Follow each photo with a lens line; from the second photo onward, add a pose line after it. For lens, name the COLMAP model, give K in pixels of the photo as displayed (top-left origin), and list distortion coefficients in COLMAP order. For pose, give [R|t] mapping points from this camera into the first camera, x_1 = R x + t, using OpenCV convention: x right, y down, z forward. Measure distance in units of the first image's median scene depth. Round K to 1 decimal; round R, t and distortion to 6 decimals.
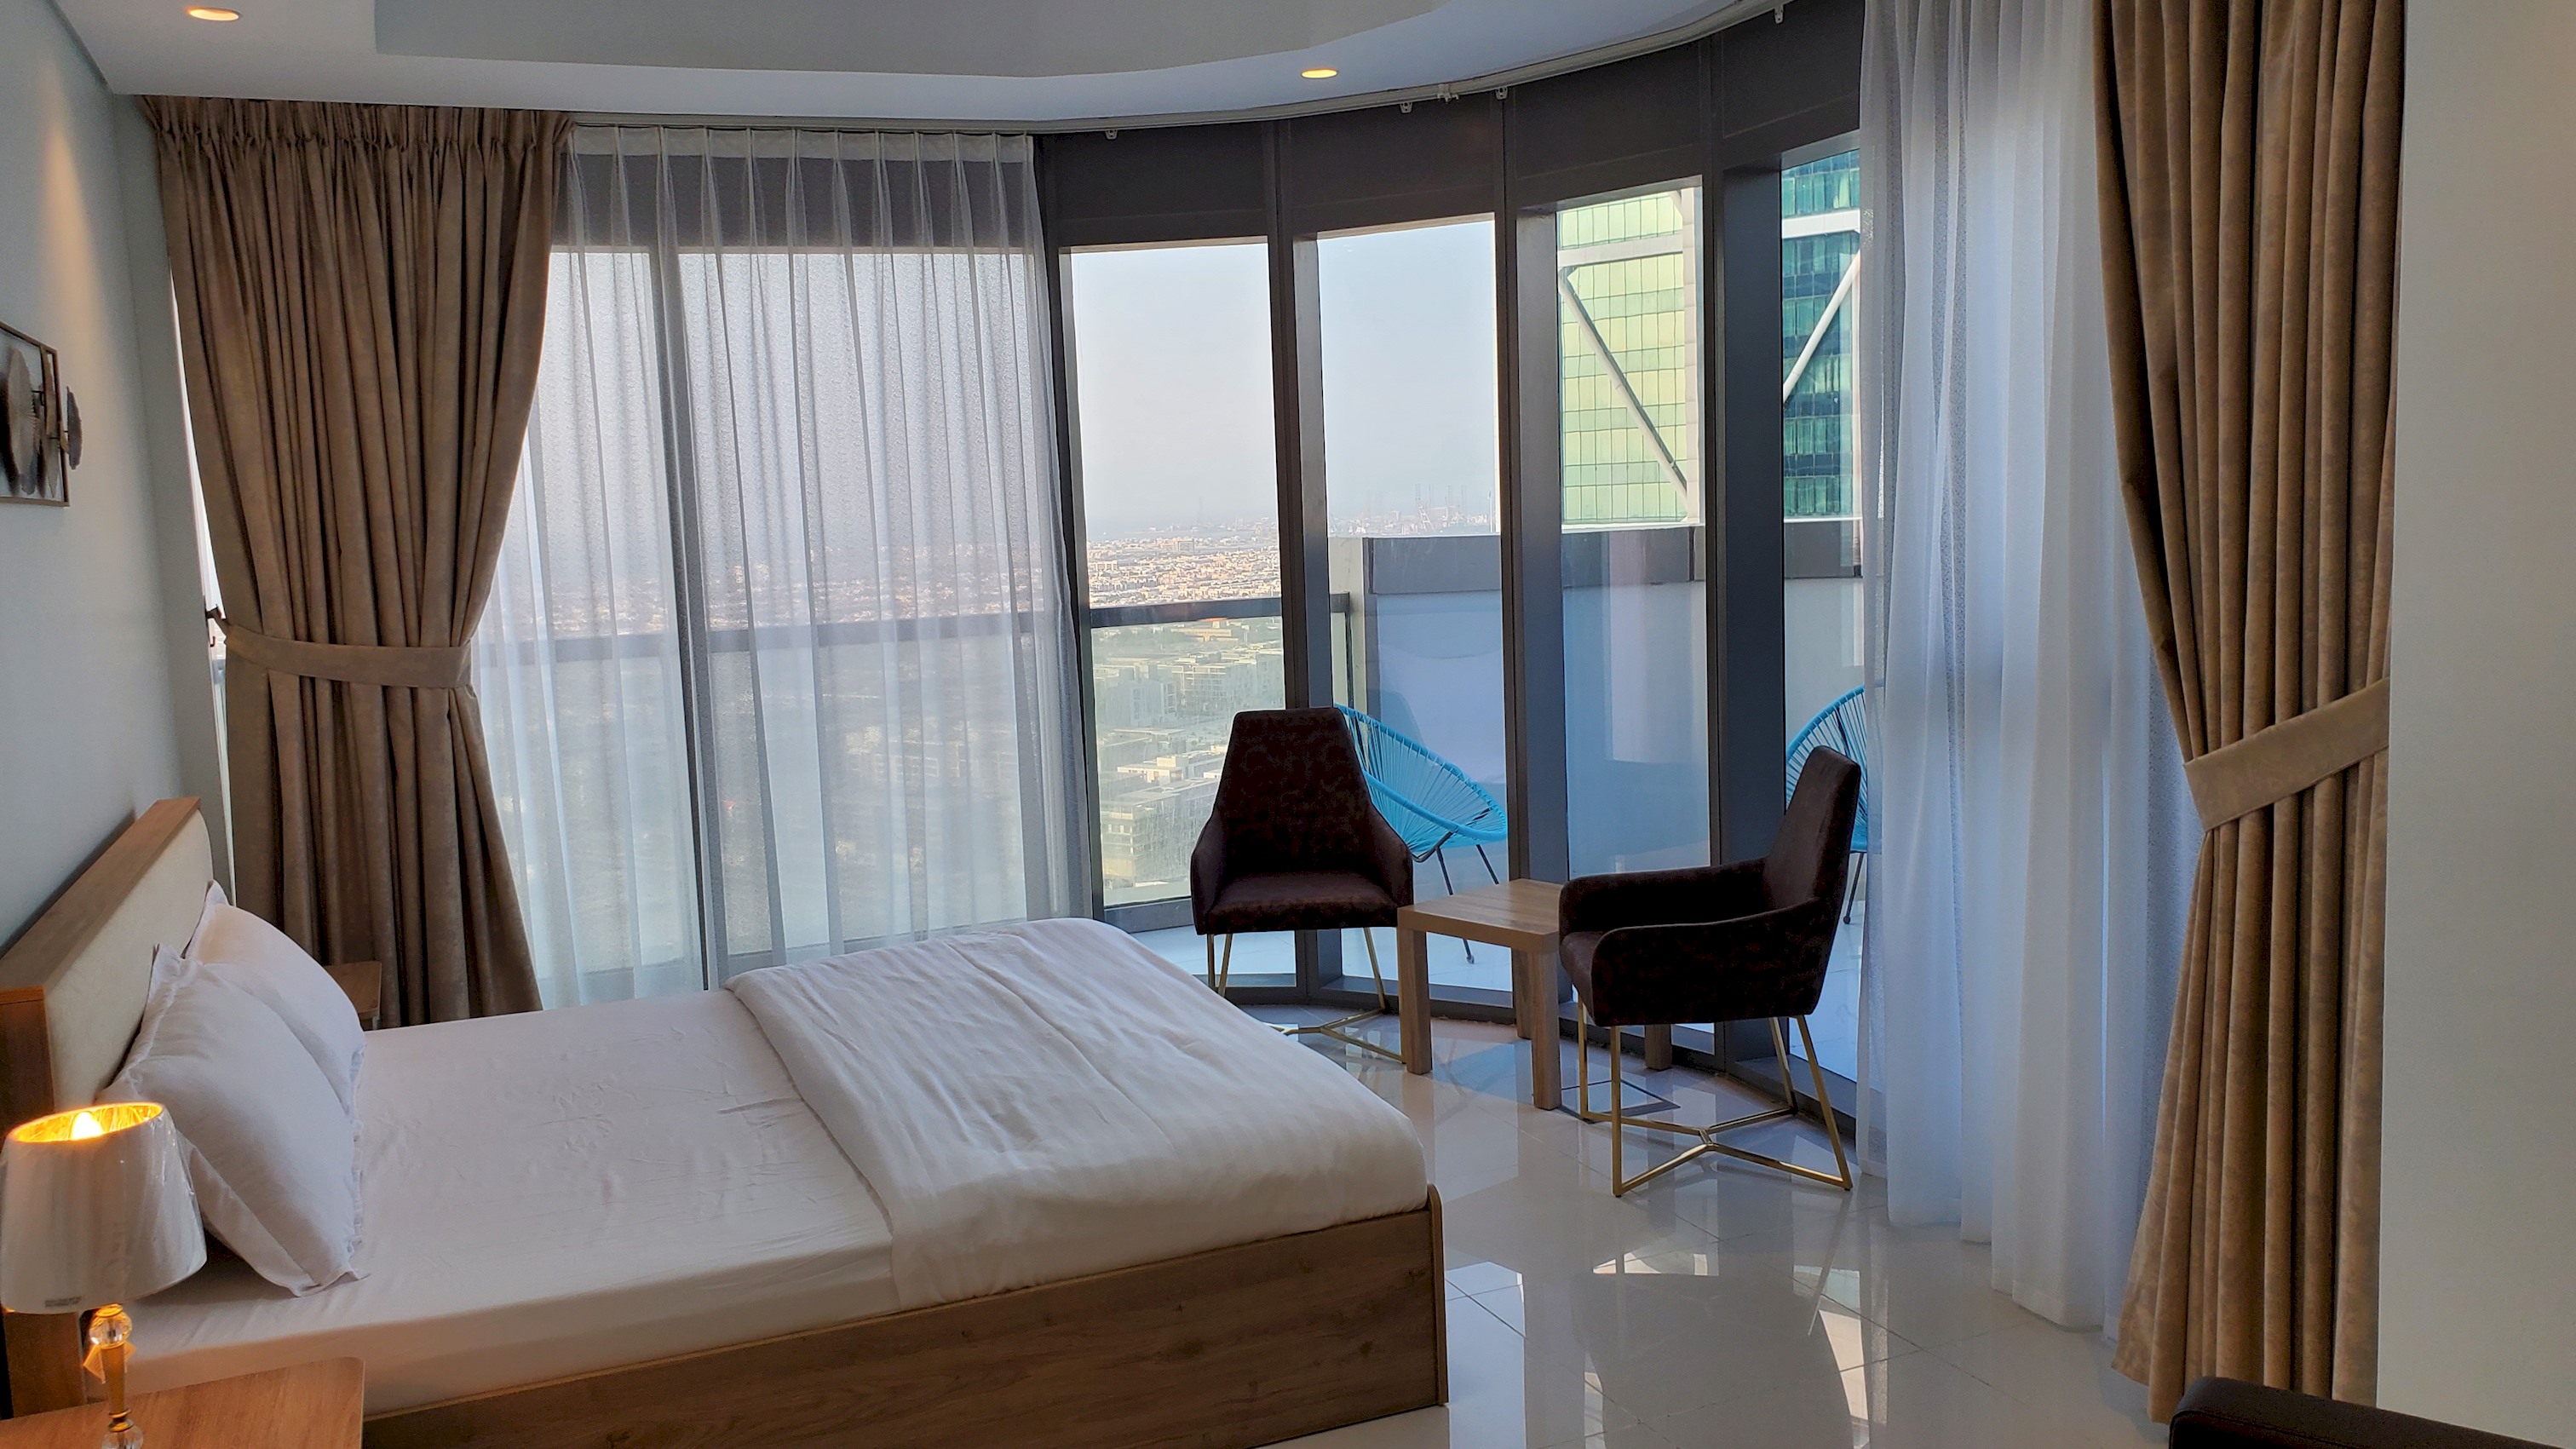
lens RADIAL K [[1996.7, 0, 1272.3], [0, 1996.7, 726.7], [0, 0, 1]] dist [0.015202, -0.008085]
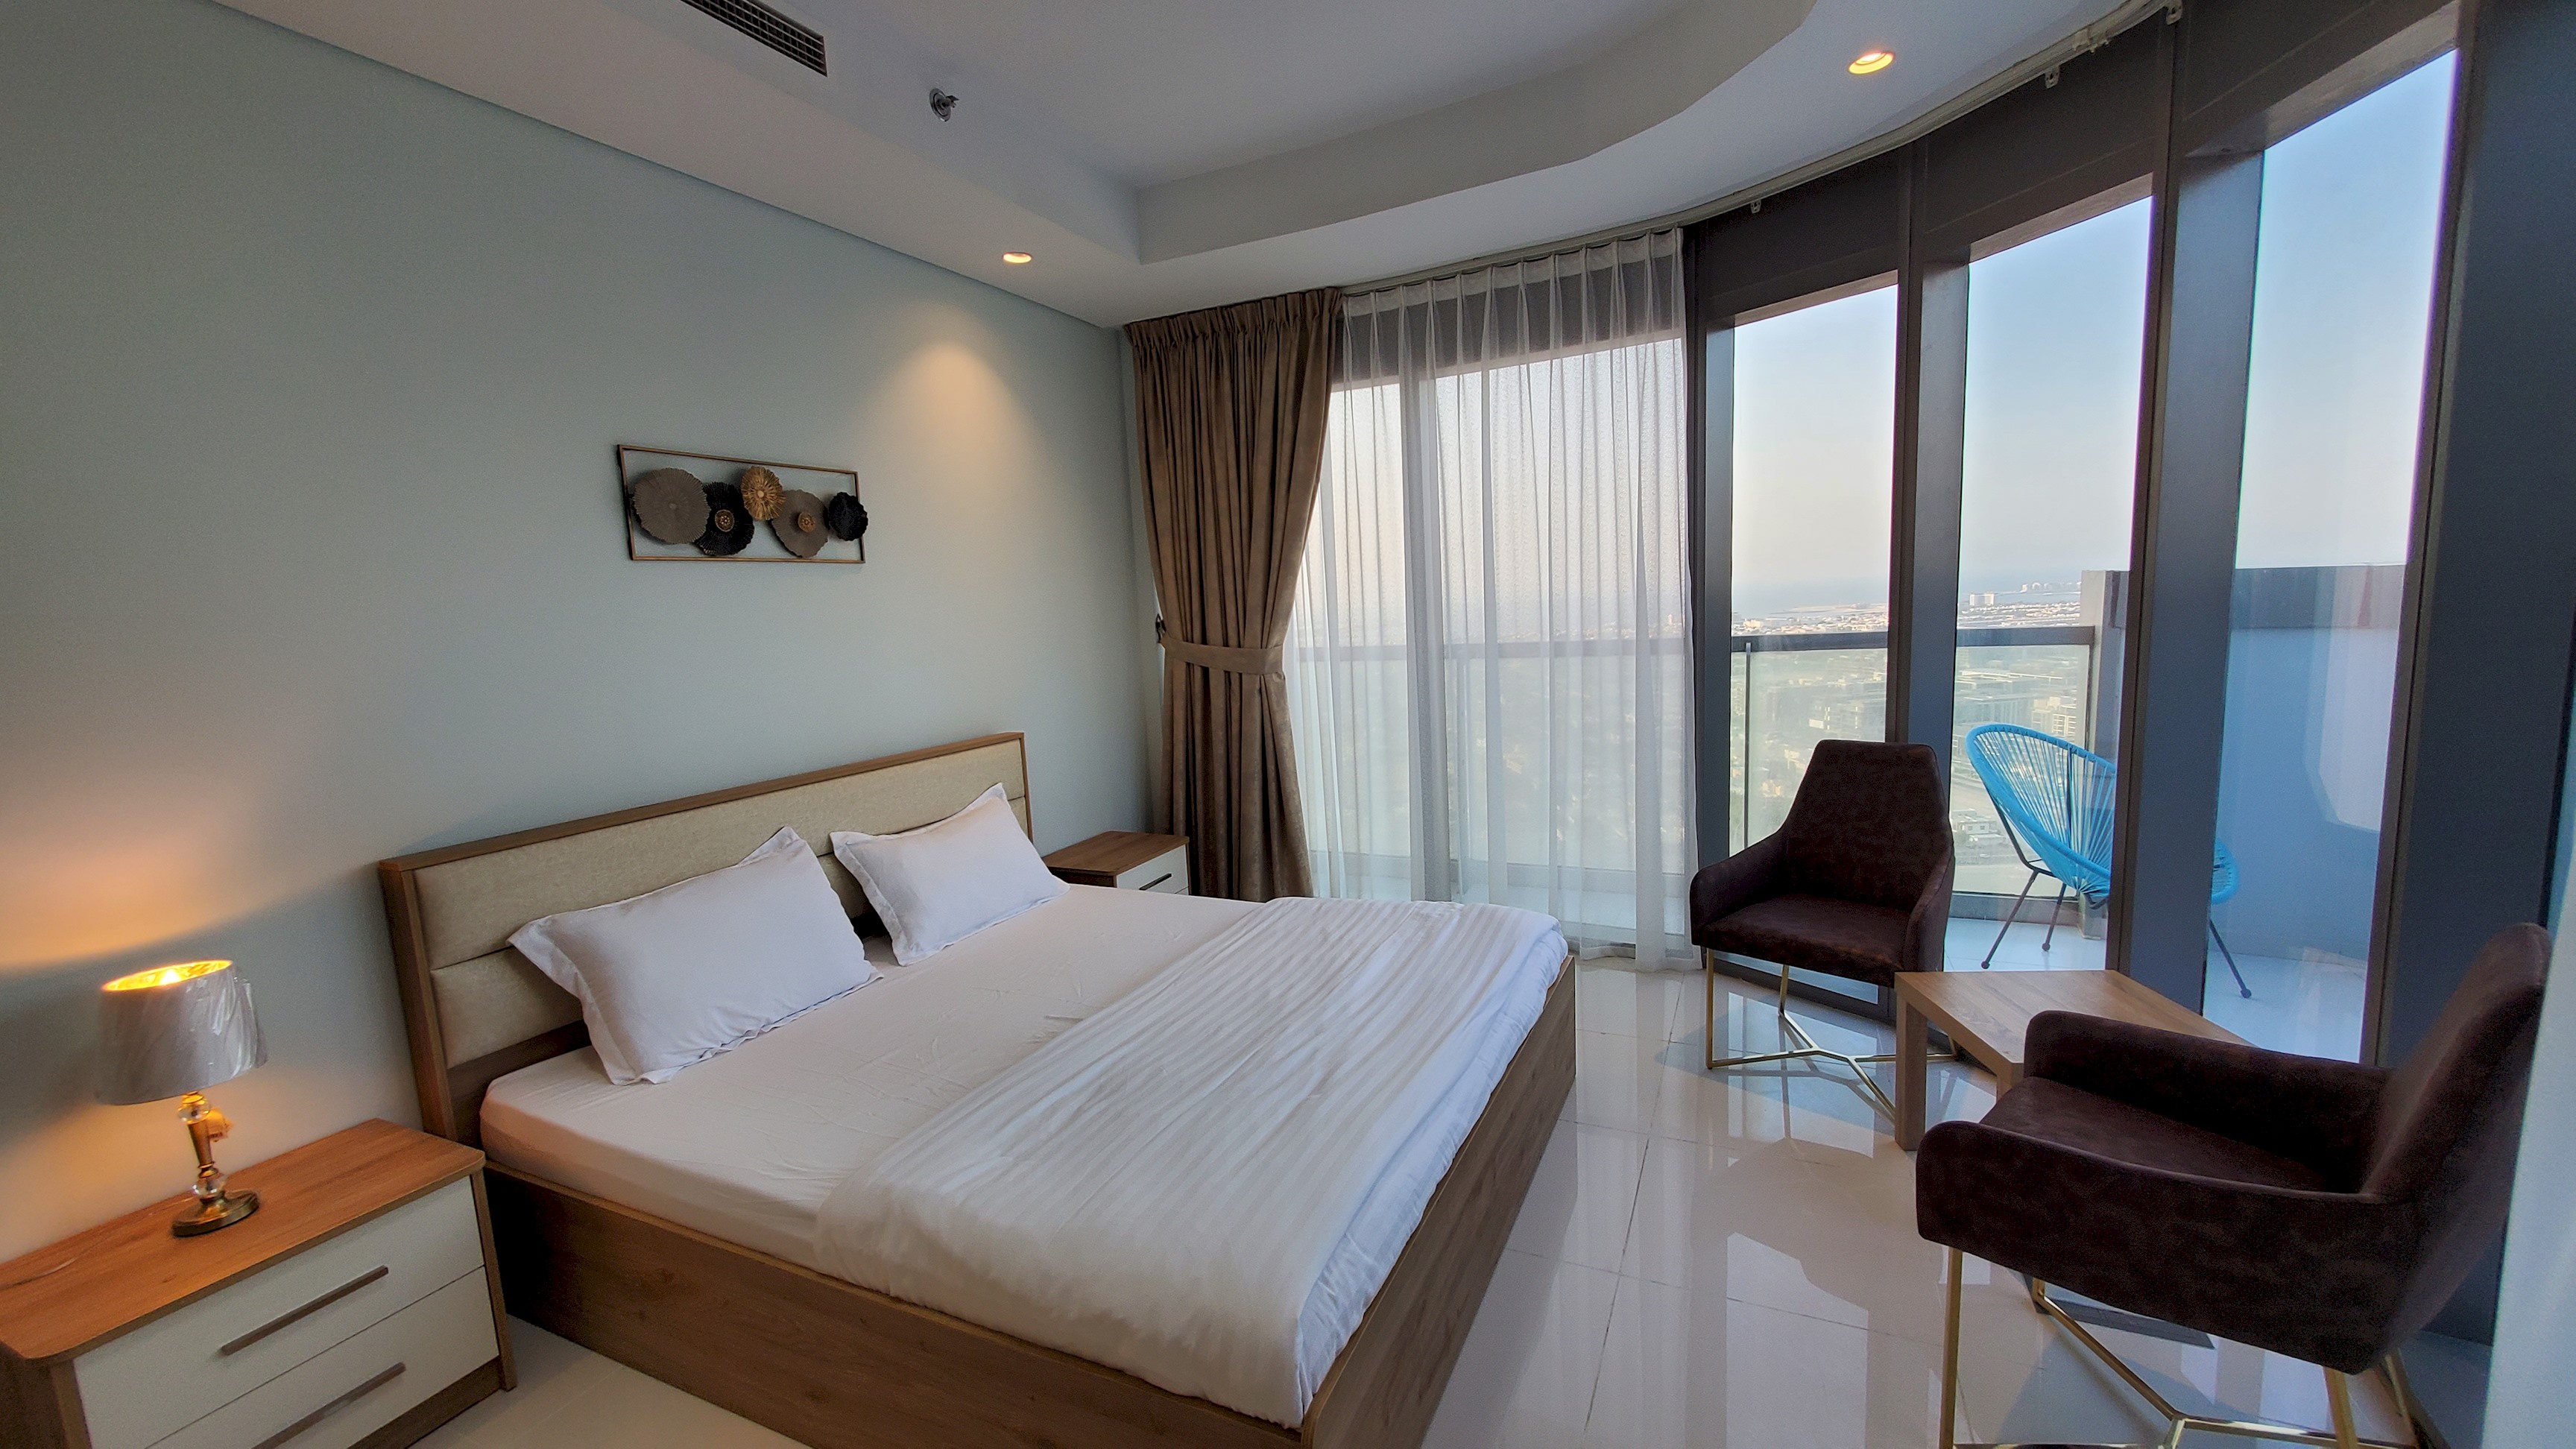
lens RADIAL K [[1037.7, 0, 1288.0], [0, 1037.7, 724.5], [0, 0, 1]] dist [0.000883, 0.000013]
pose [[0.664161, 0.094867, -0.741546, 0.212297], [-0.062801, 0.995490, 0.071106, -0.038493], [0.744947, -0.000656, 0.667123, 0.446896]]
